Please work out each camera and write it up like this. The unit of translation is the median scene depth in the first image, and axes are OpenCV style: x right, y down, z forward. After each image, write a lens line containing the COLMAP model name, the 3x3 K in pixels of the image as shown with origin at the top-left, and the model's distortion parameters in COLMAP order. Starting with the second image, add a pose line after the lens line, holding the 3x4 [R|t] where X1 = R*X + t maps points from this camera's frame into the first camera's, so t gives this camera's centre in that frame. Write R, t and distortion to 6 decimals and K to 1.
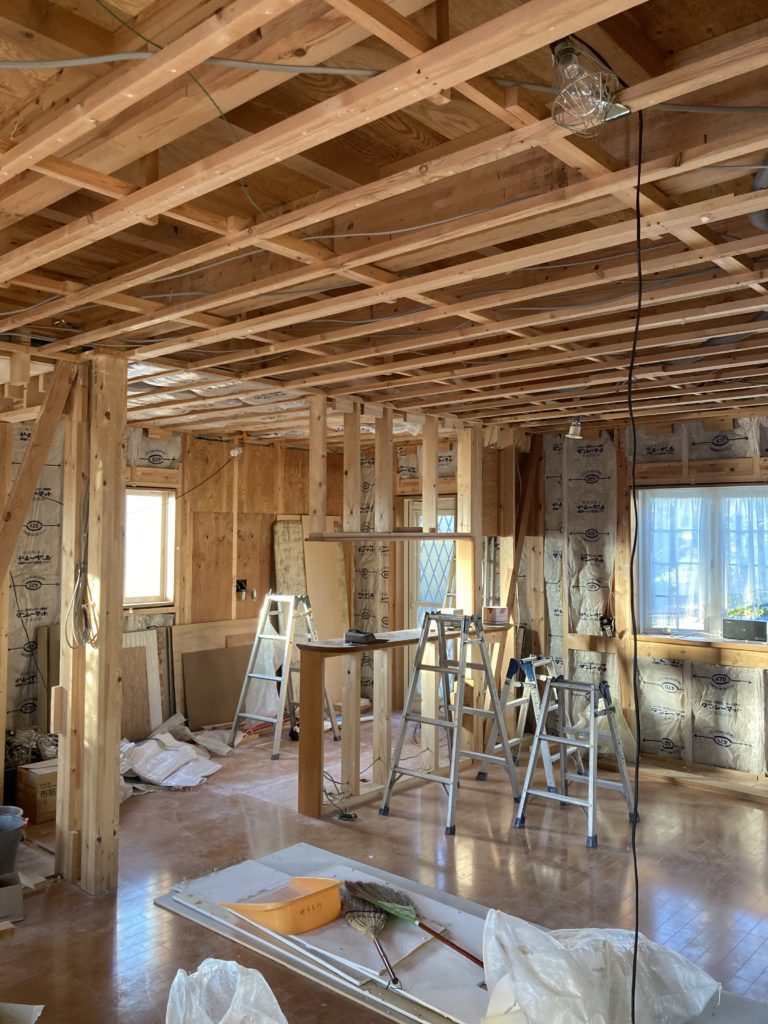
lens RADIAL K [[836.7, 0, 386.6], [0, 836.7, 509.6], [0, 0, 1]] dist [0.047568, -0.043044]
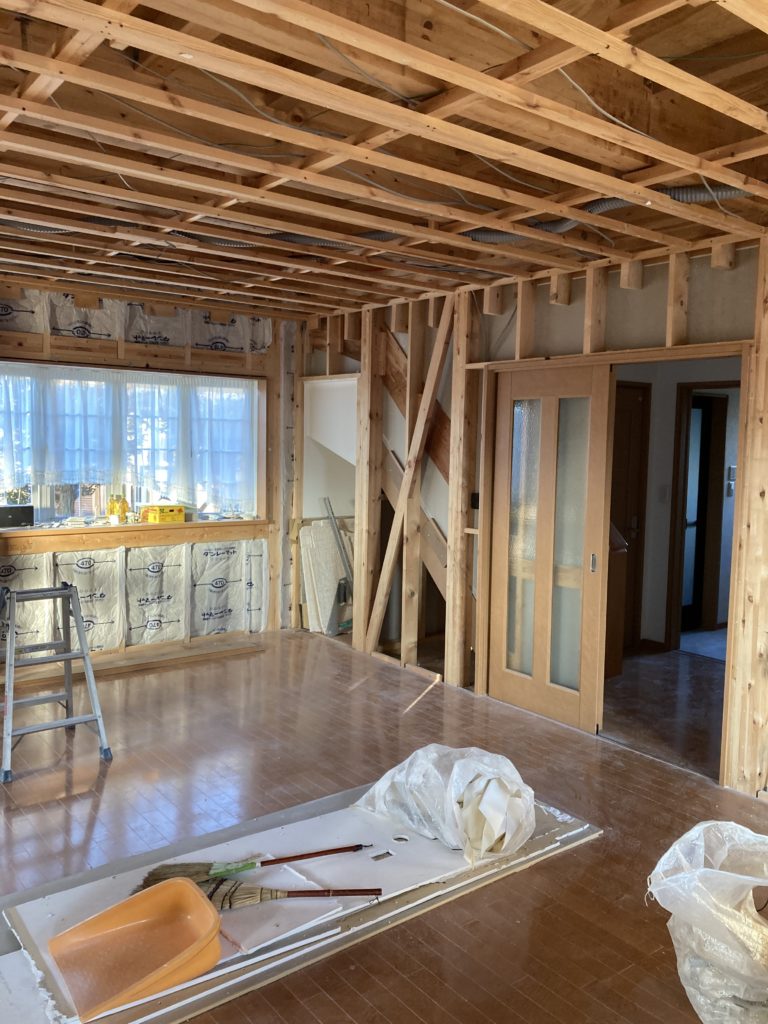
lens RADIAL K [[836.7, 0, 387.4], [0, 836.7, 506.8], [0, 0, 1]] dist [0.047568, -0.043044]
pose [[0.190024, -0.083539, 0.978219, -0.575085], [-0.047614, 0.994417, 0.094172, 0.030952], [-0.980624, -0.064472, 0.184986, 0.563775]]
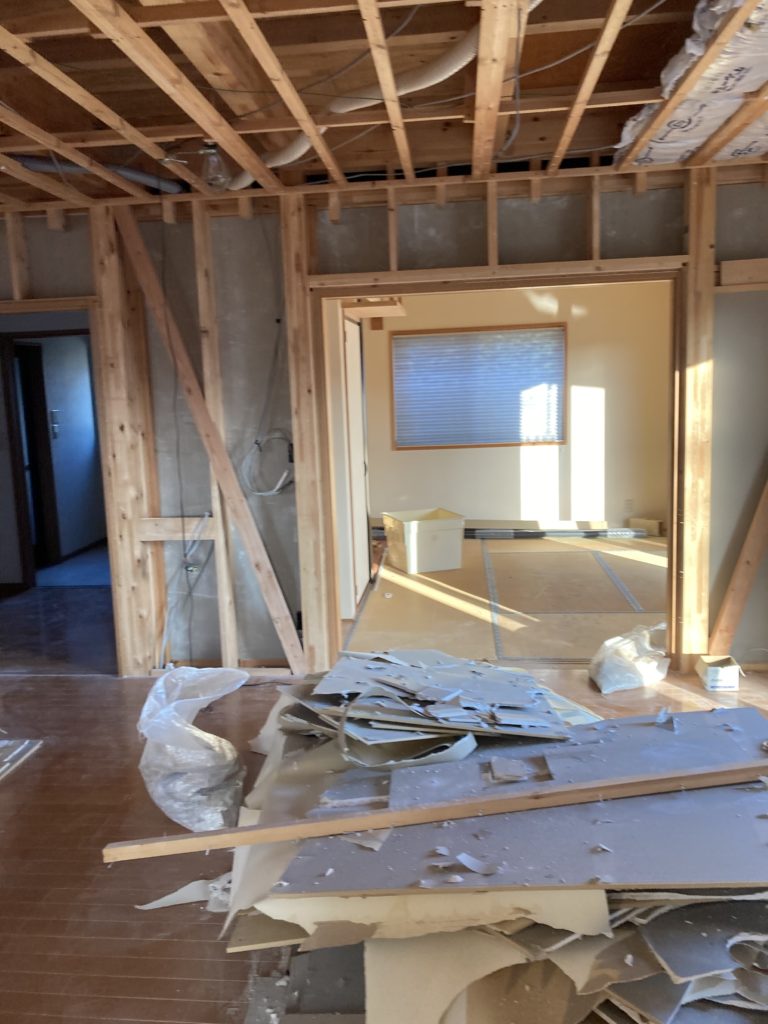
lens RADIAL K [[836.7, 0, 378.8], [0, 836.7, 513.0], [0, 0, 1]] dist [0.047568, -0.043044]
pose [[-0.580363, -0.112756, 0.806514, -0.679007], [0.012117, 0.989063, 0.146997, 0.036635], [-0.814268, 0.095084, -0.572649, 0.689267]]
